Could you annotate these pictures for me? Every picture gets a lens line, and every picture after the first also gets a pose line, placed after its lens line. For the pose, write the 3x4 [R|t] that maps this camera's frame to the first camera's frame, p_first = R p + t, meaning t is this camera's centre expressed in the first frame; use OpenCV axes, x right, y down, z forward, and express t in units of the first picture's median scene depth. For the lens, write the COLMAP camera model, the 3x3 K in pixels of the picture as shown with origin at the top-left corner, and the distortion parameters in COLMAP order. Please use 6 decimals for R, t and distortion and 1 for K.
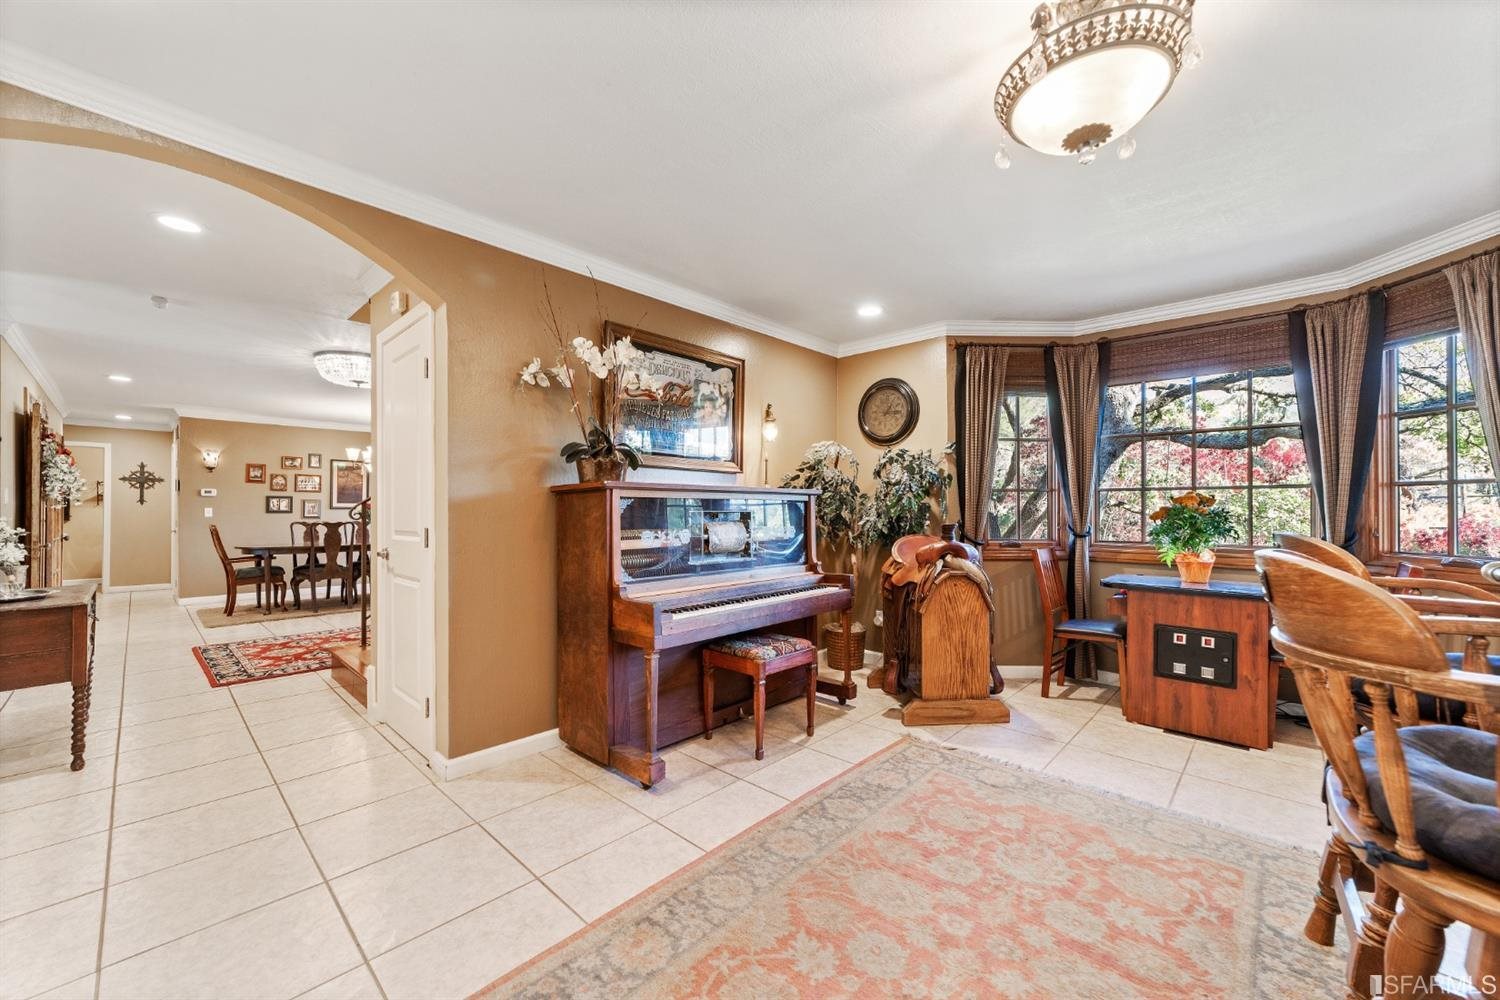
lens RADIAL K [[578.6, 0, 749.2], [0, 578.6, 507.3], [0, 0, 1]] dist [-0.010905, 0.002894]
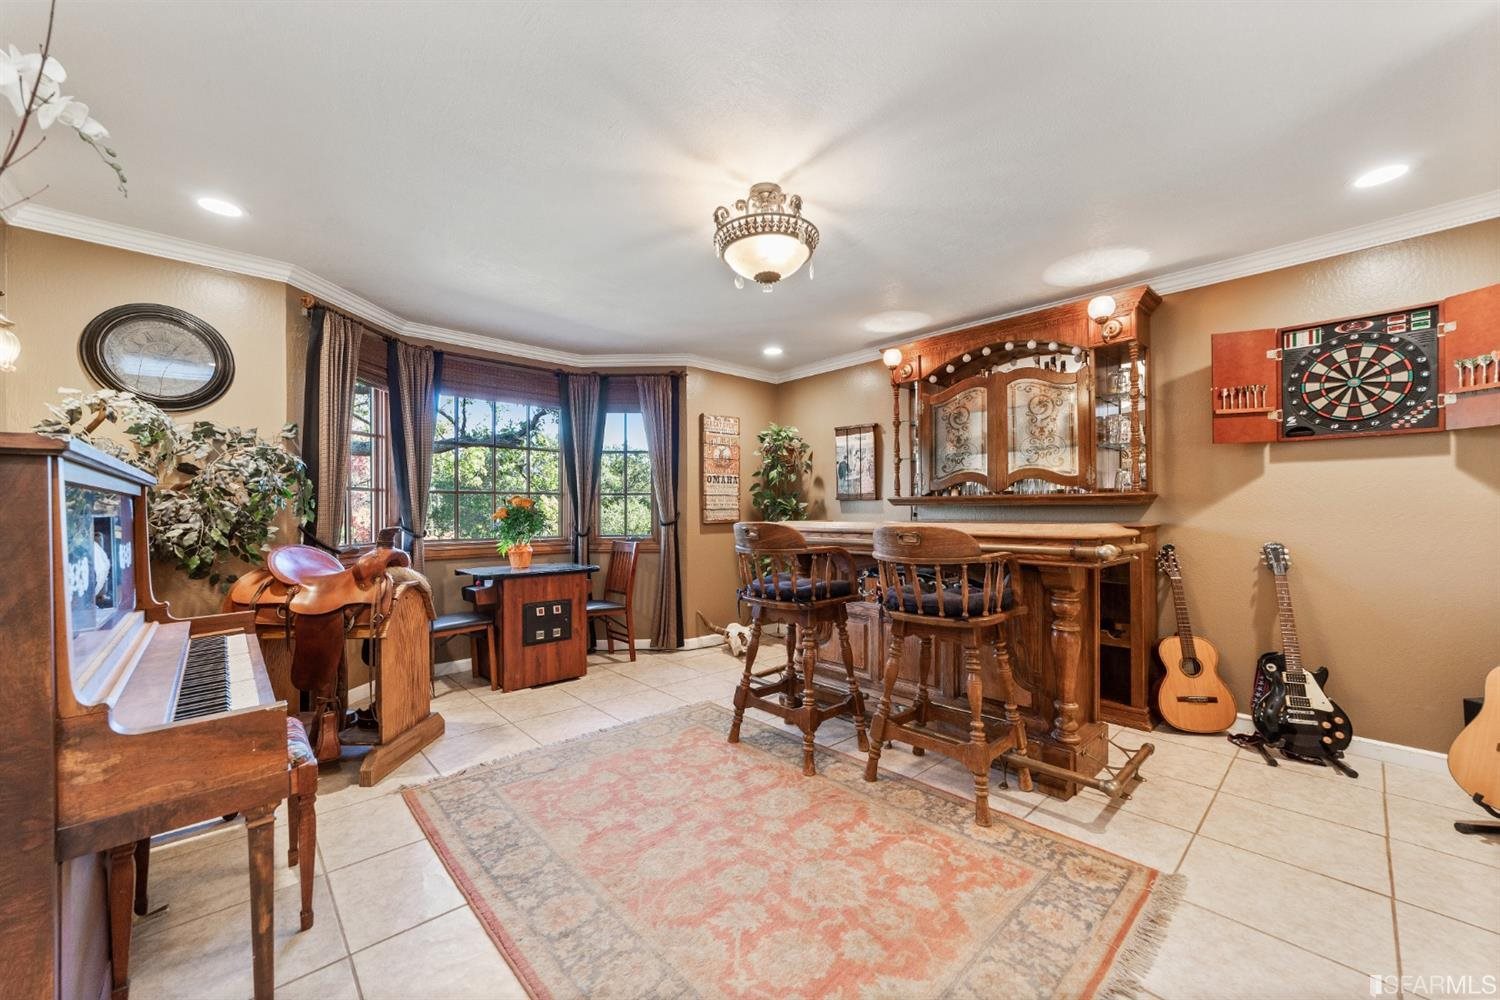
lens RADIAL K [[578.6, 0, 743.4], [0, 578.6, 506.7], [0, 0, 1]] dist [-0.010905, 0.002894]
pose [[0.075440, 0.004085, 0.997142, -0.379620], [-0.001541, 0.999991, -0.003980, 0.000408], [-0.997149, -0.001236, 0.075445, 0.349728]]
